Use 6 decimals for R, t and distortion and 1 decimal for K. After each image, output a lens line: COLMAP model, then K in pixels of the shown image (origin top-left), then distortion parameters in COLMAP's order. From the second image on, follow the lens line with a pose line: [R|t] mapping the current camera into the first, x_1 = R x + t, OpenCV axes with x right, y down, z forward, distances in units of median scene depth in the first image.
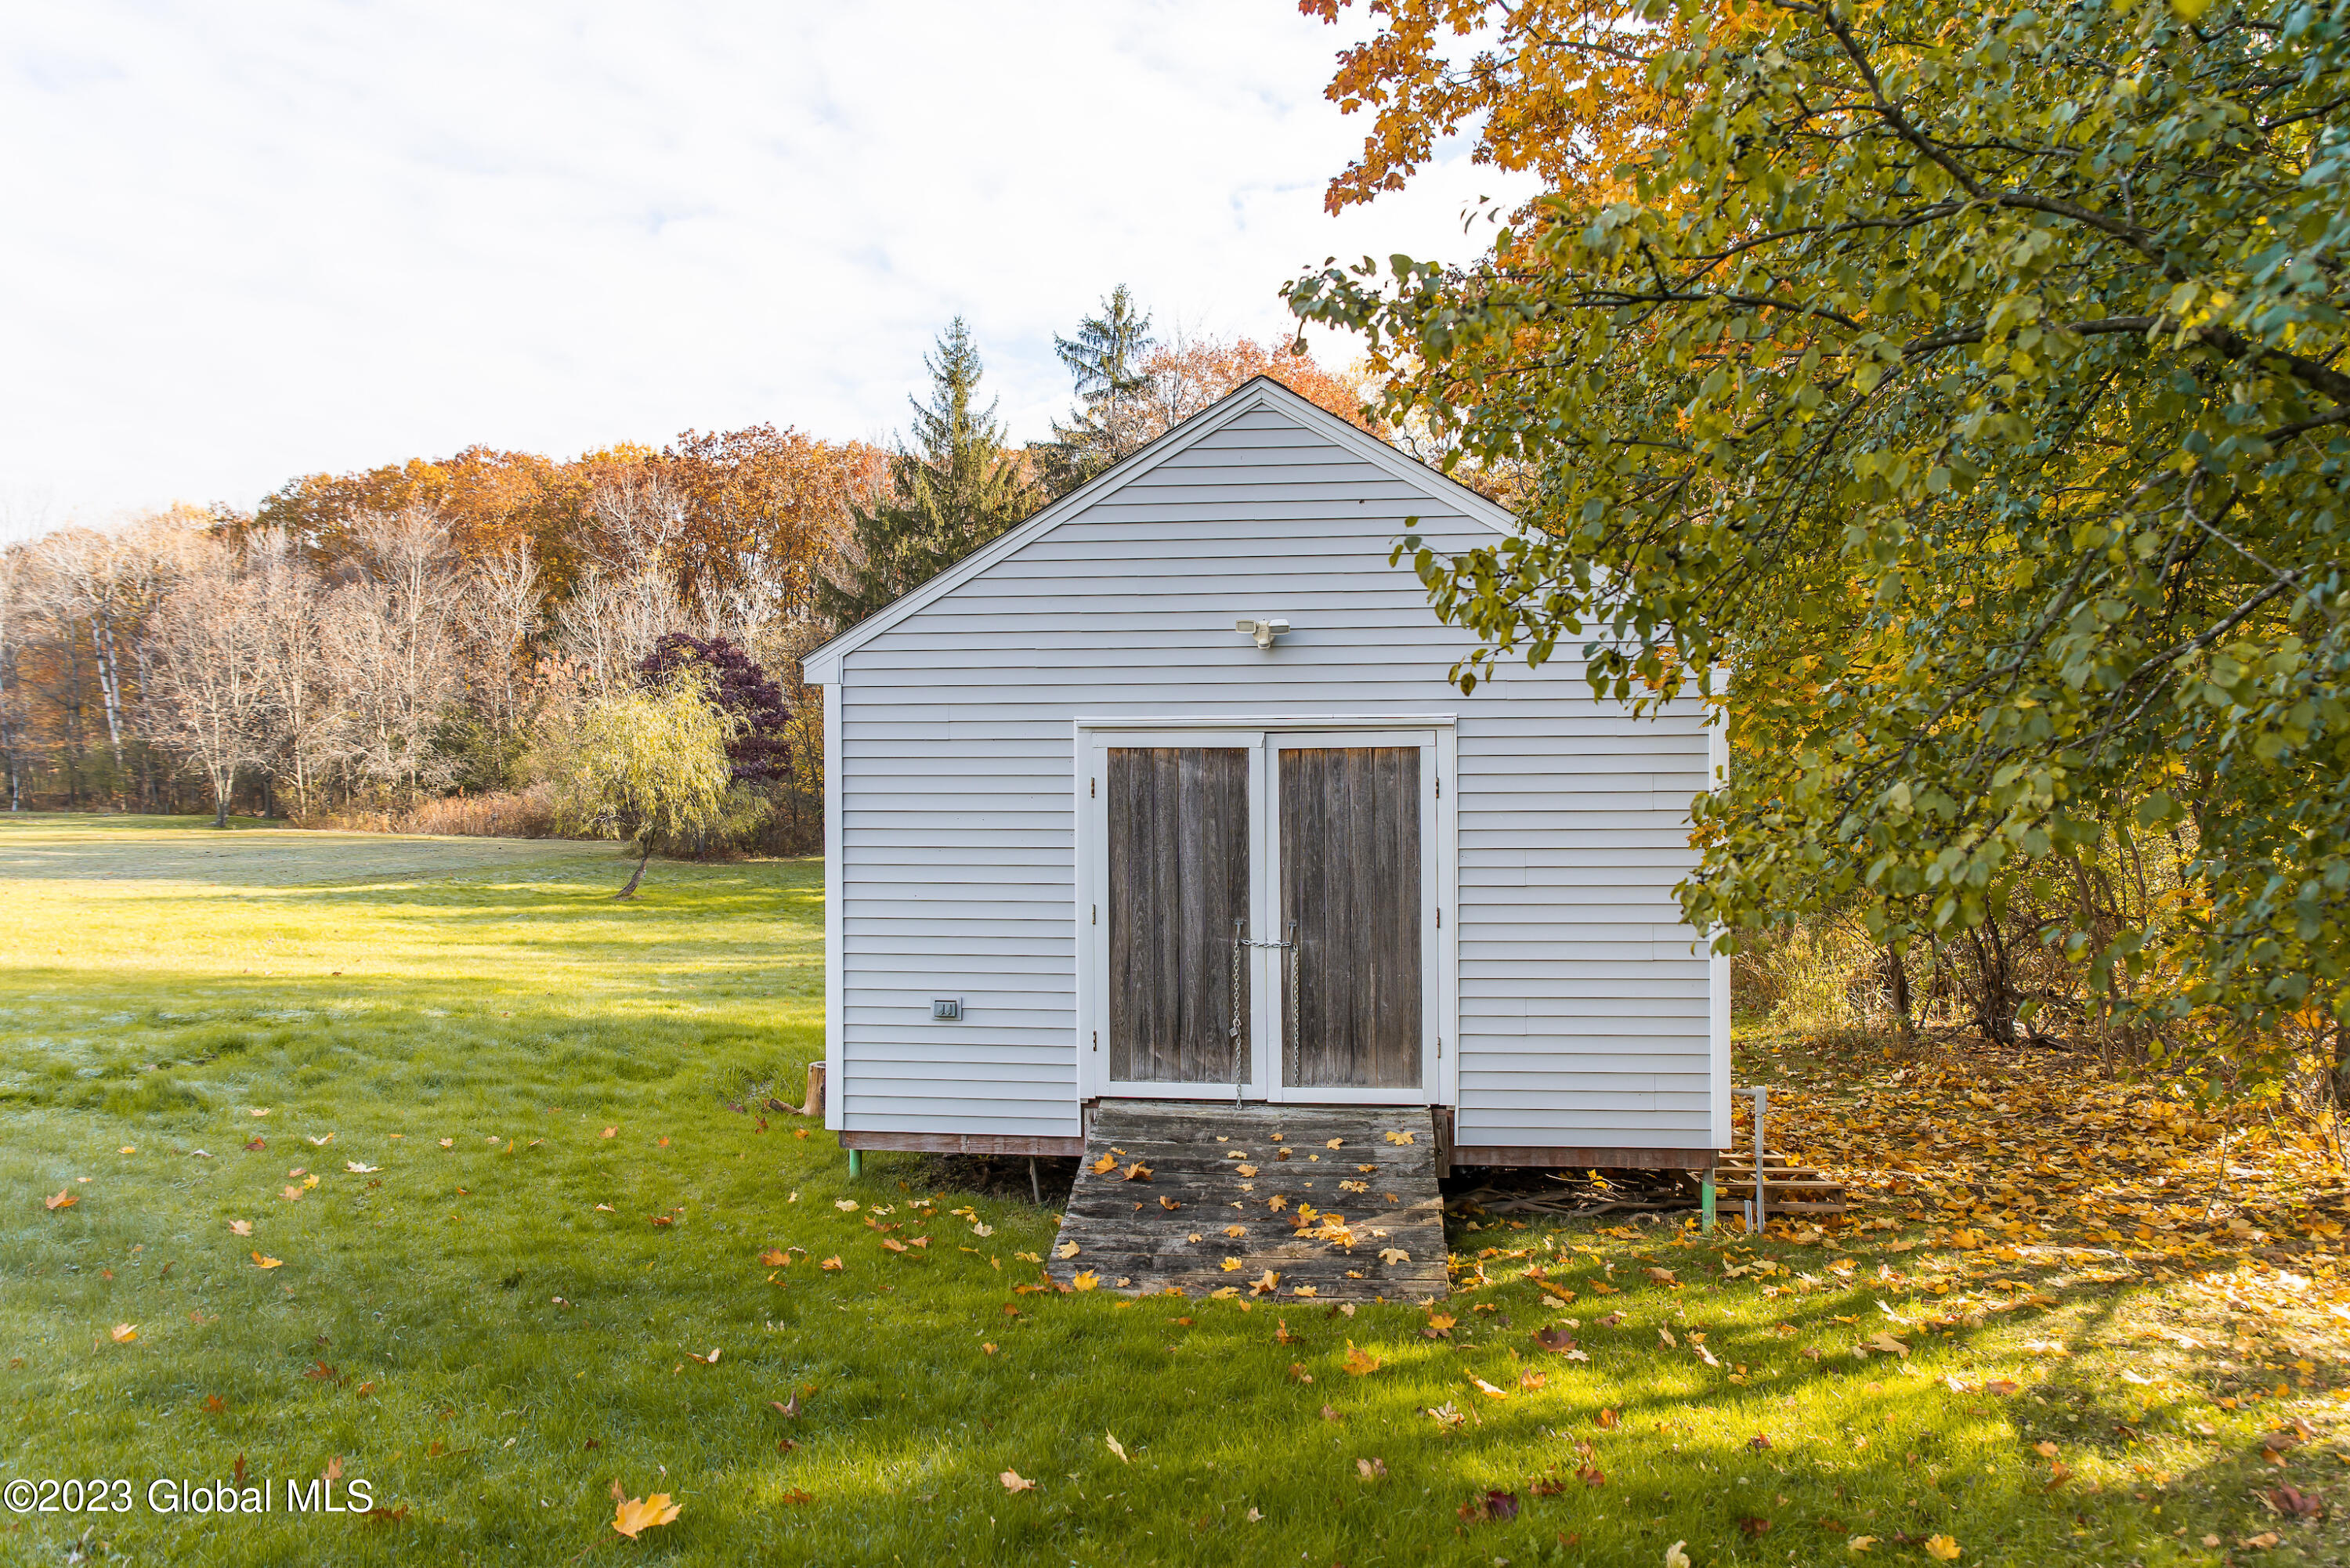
lens RADIAL K [[1566.7, 0, 1181.4], [0, 1566.7, 769.5], [0, 0, 1]] dist [0.016837, -0.002571]
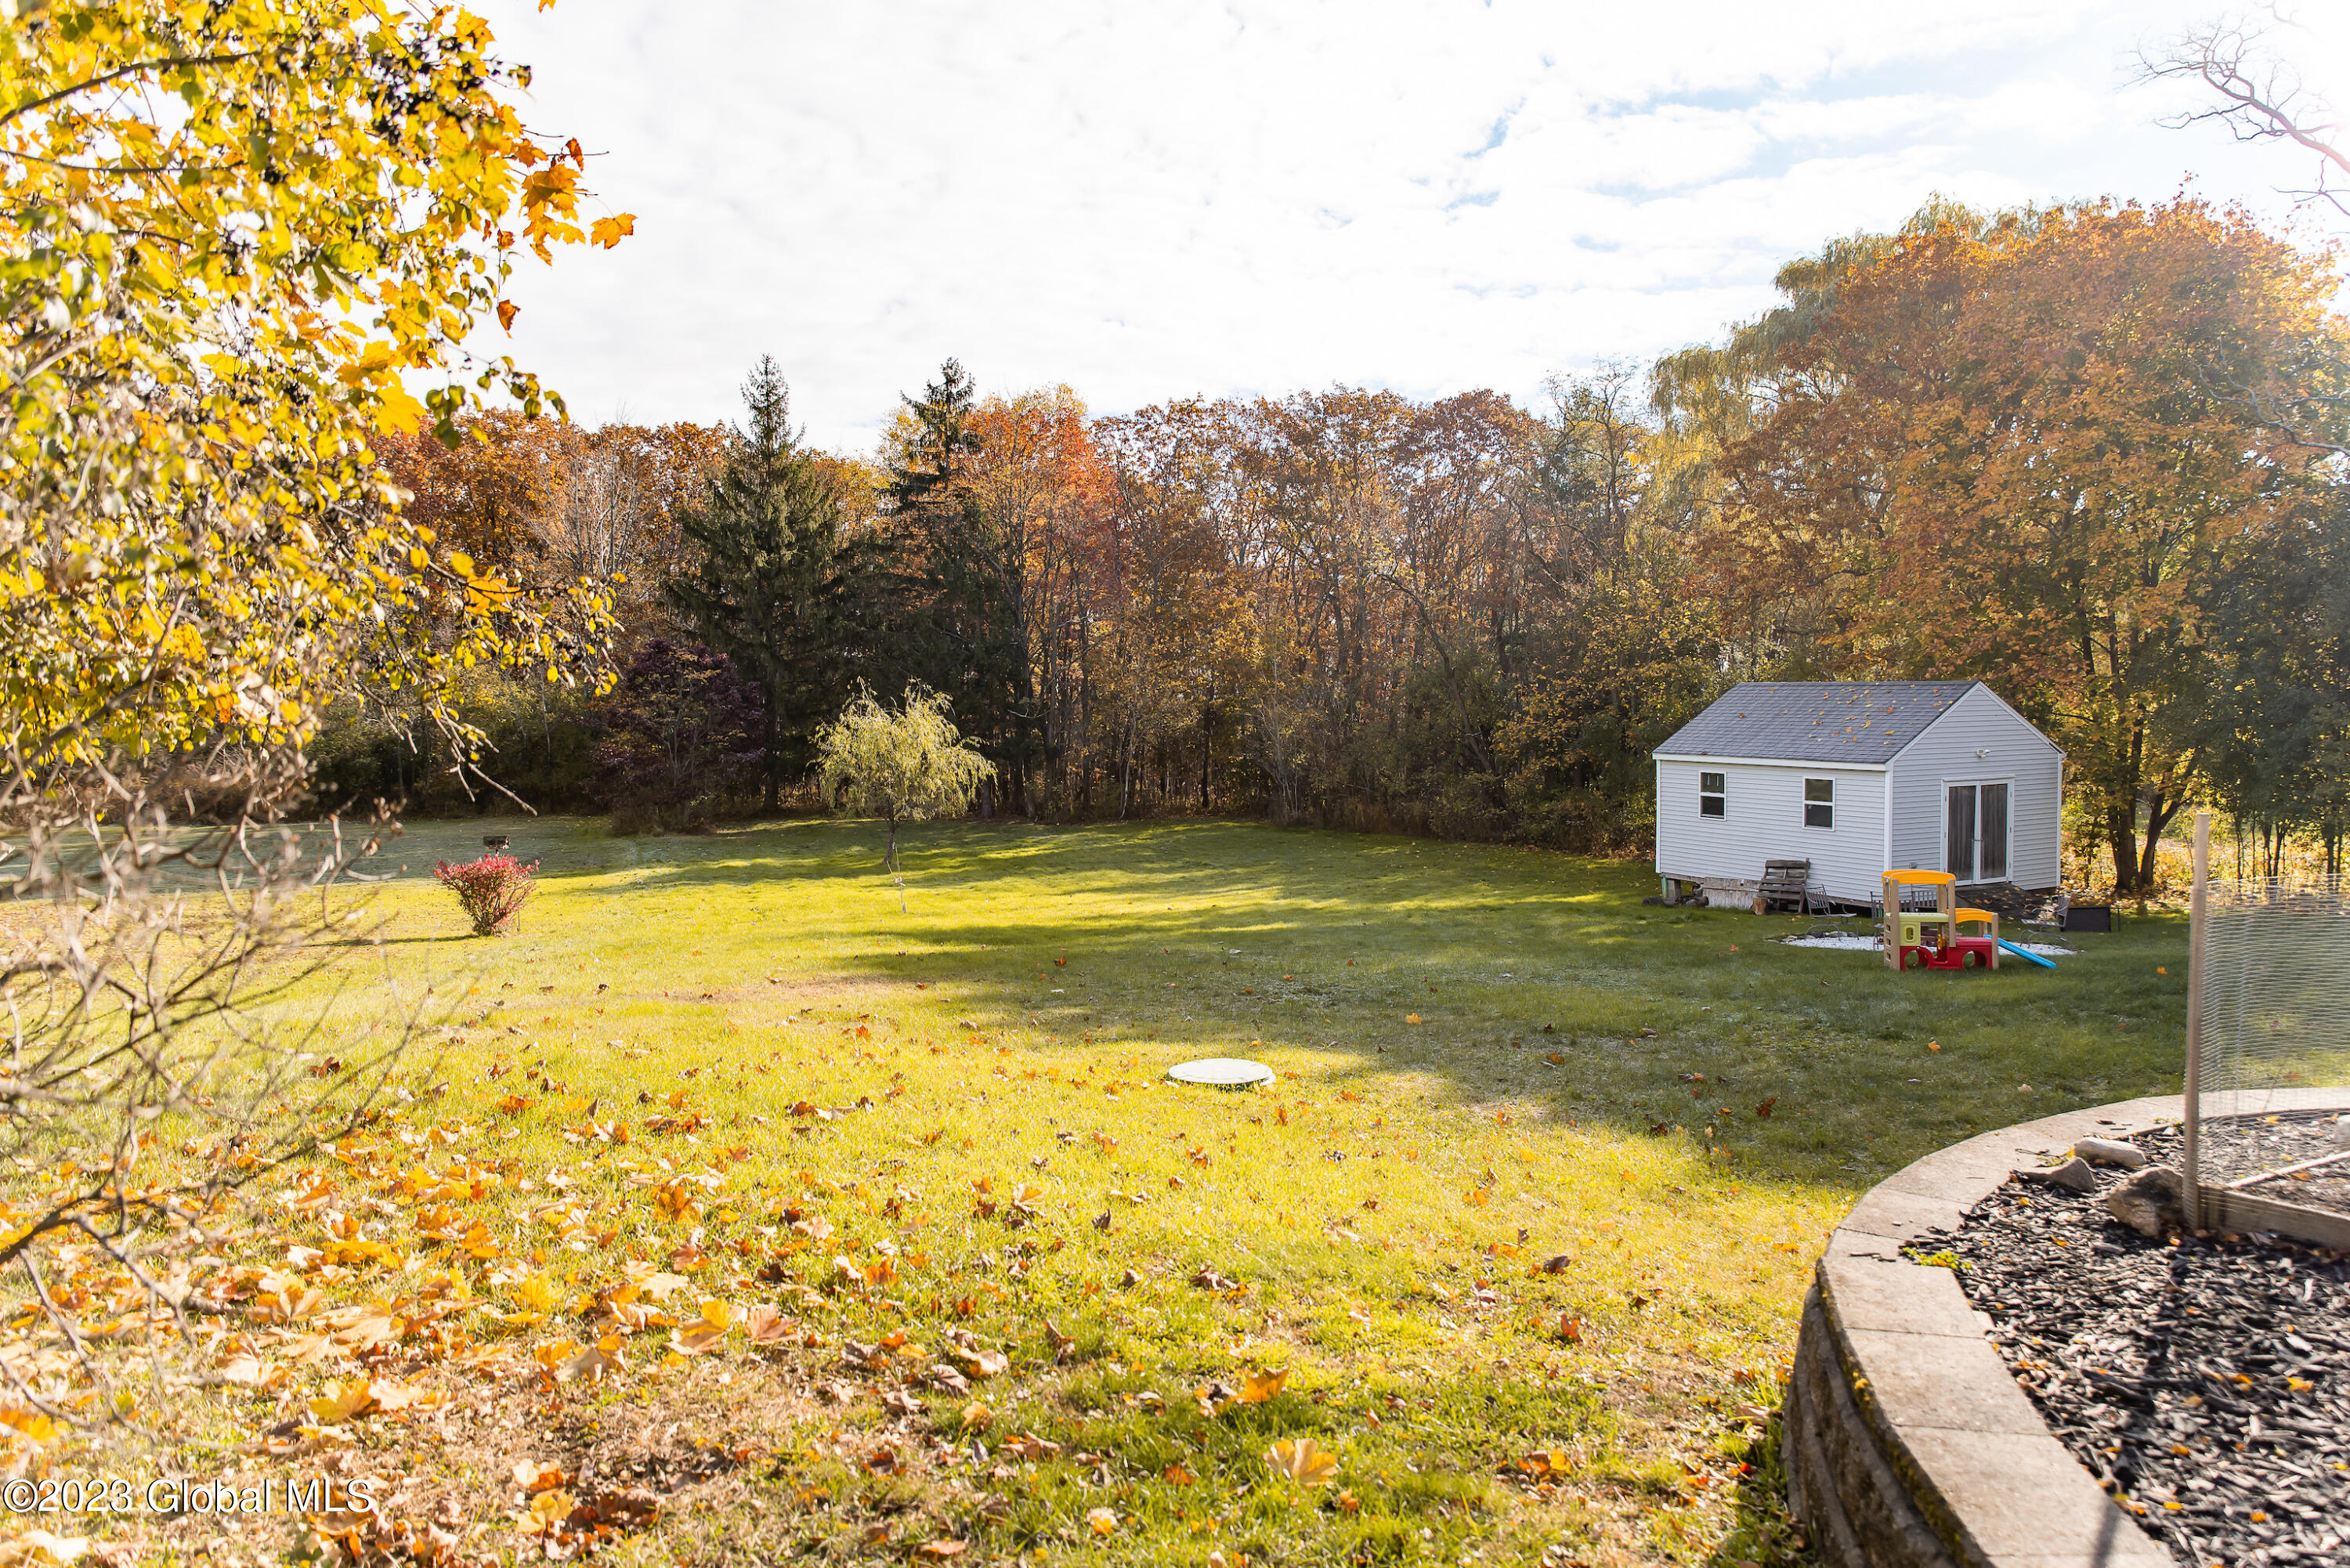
lens RADIAL K [[1599.4, 0, 1168.0], [0, 1599.4, 770.5], [0, 0, 1]] dist [-0.001486, -0.000755]
pose [[0.838905, -0.034926, 0.543156, -3.393308], [0.008988, 0.998692, 0.050335, -0.241883], [-0.544203, -0.037344, 0.838122, -1.006915]]
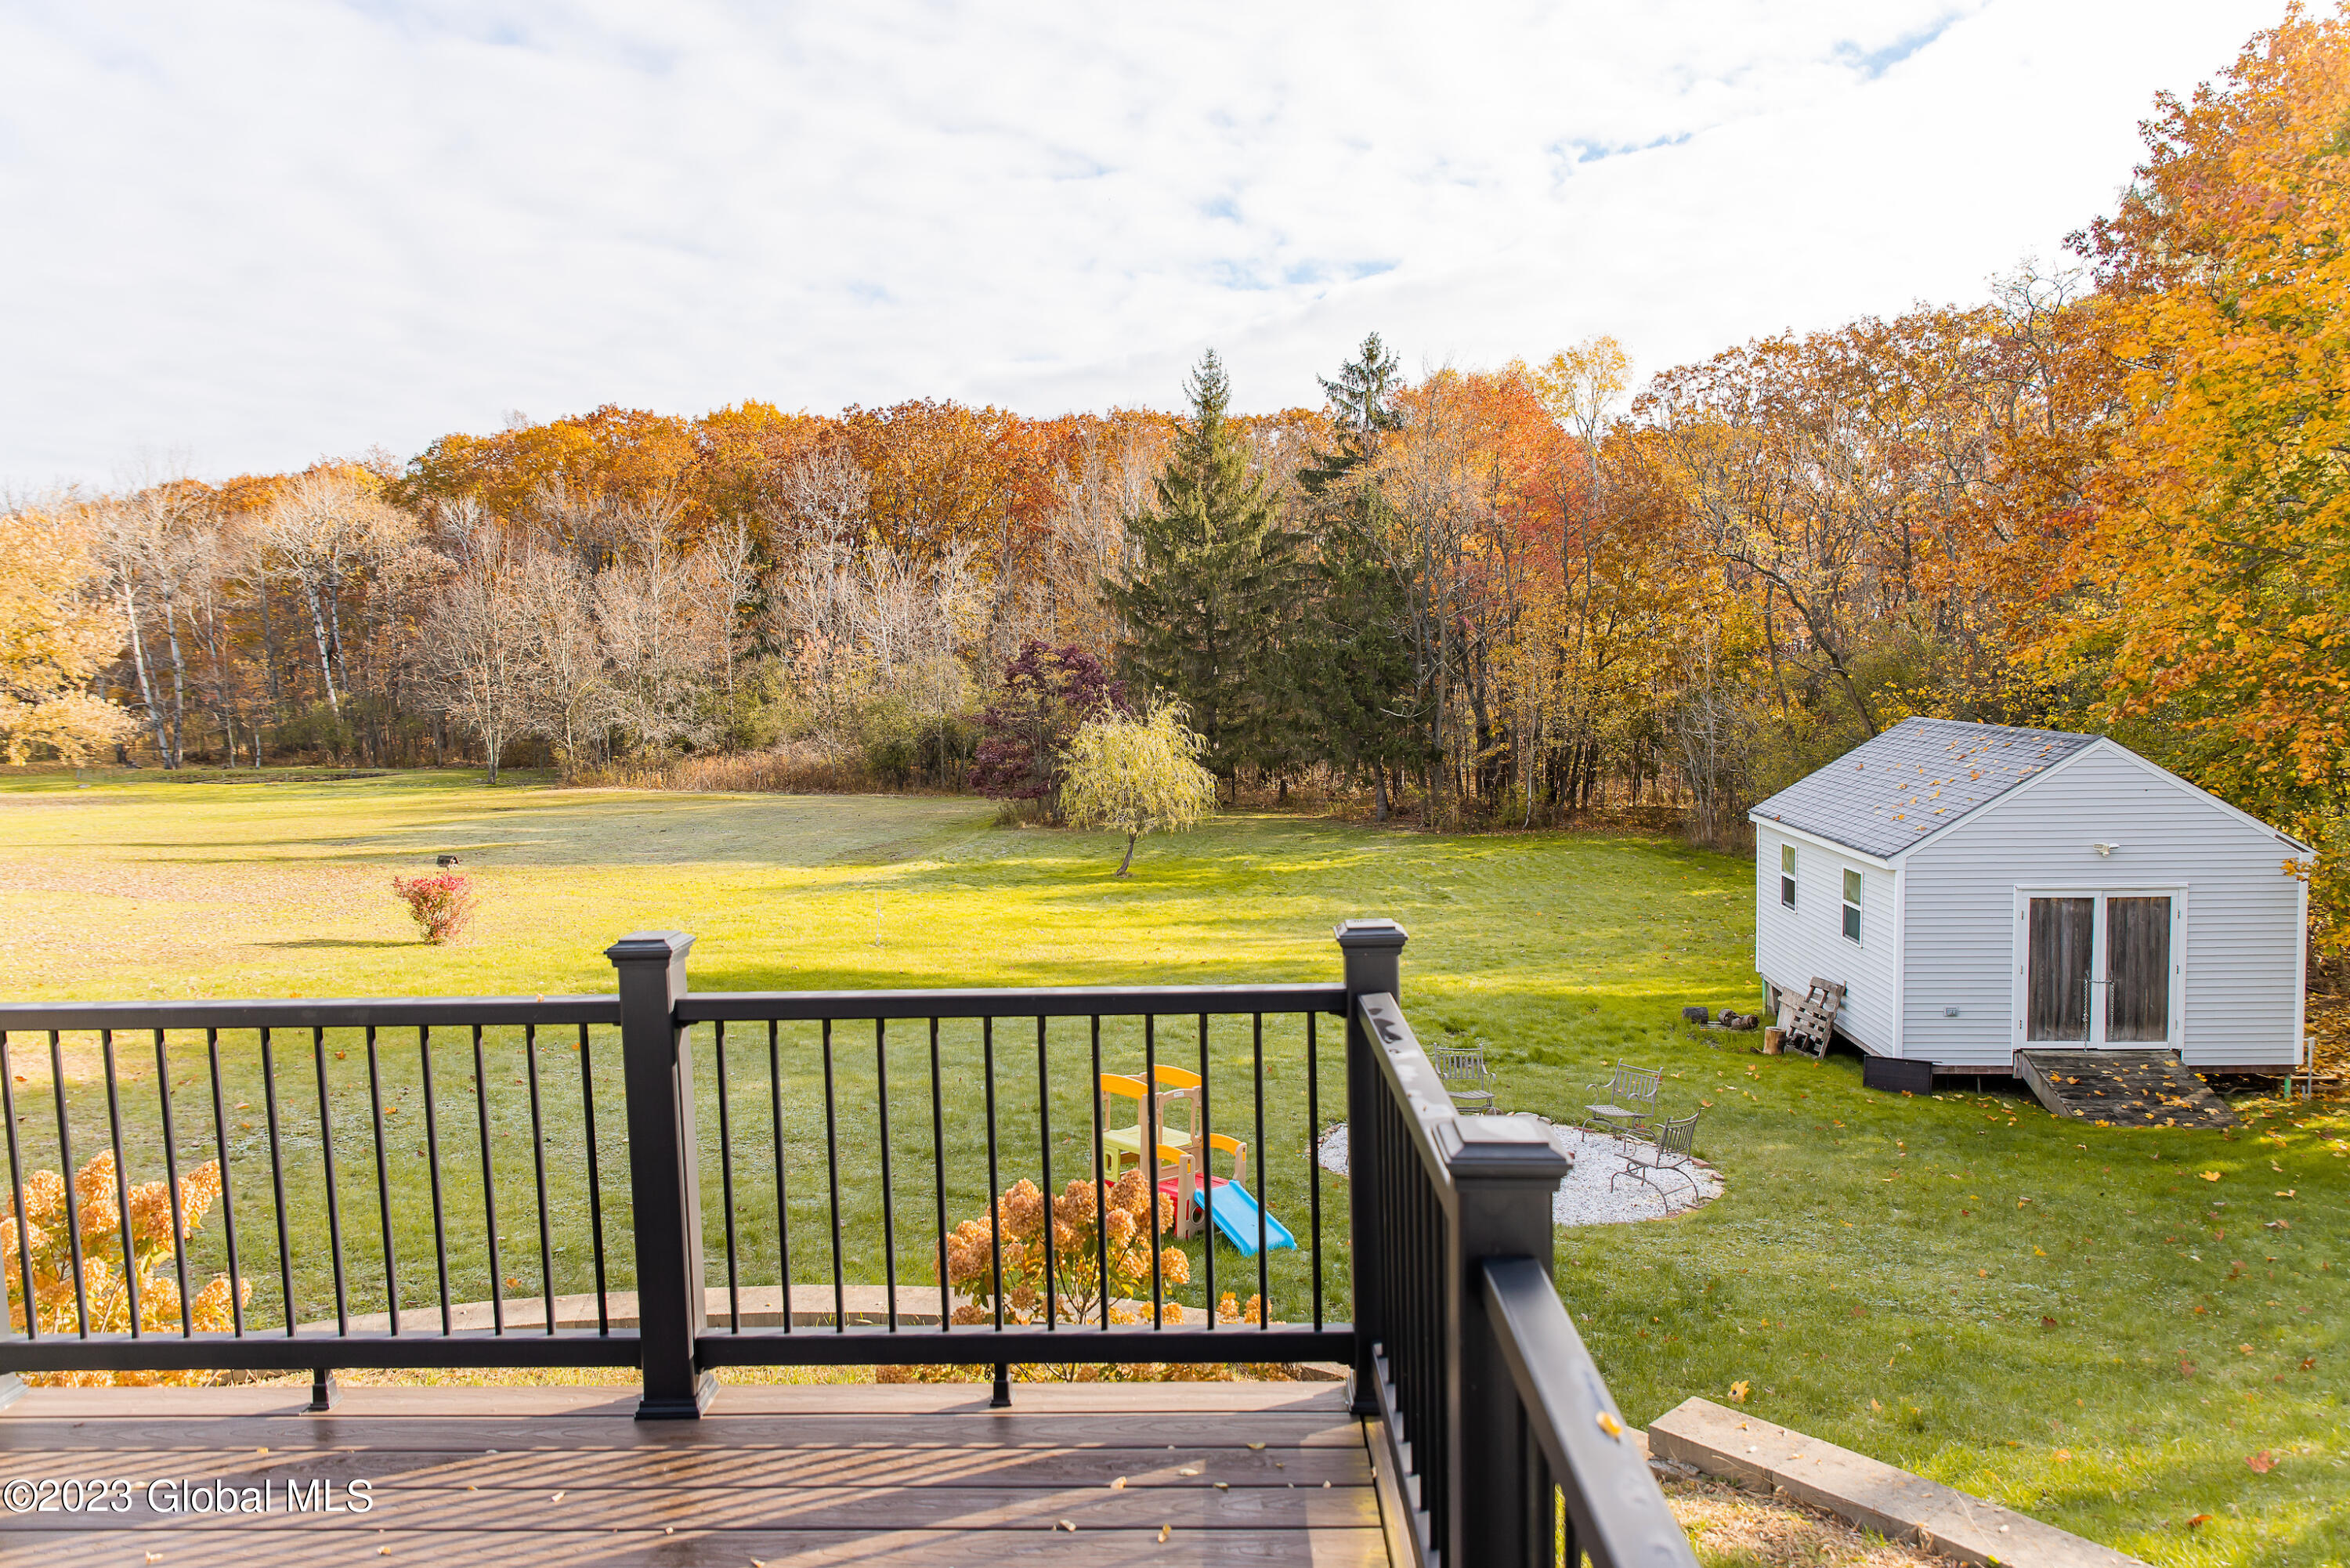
lens RADIAL K [[1599.4, 0, 1168.0], [0, 1599.4, 770.5], [0, 0, 1]] dist [-0.001486, -0.000755]
pose [[0.999134, -0.018014, 0.037515, -1.385801], [0.015296, 0.997322, 0.071520, -0.384048], [-0.038703, -0.070884, 0.996733, -1.257019]]
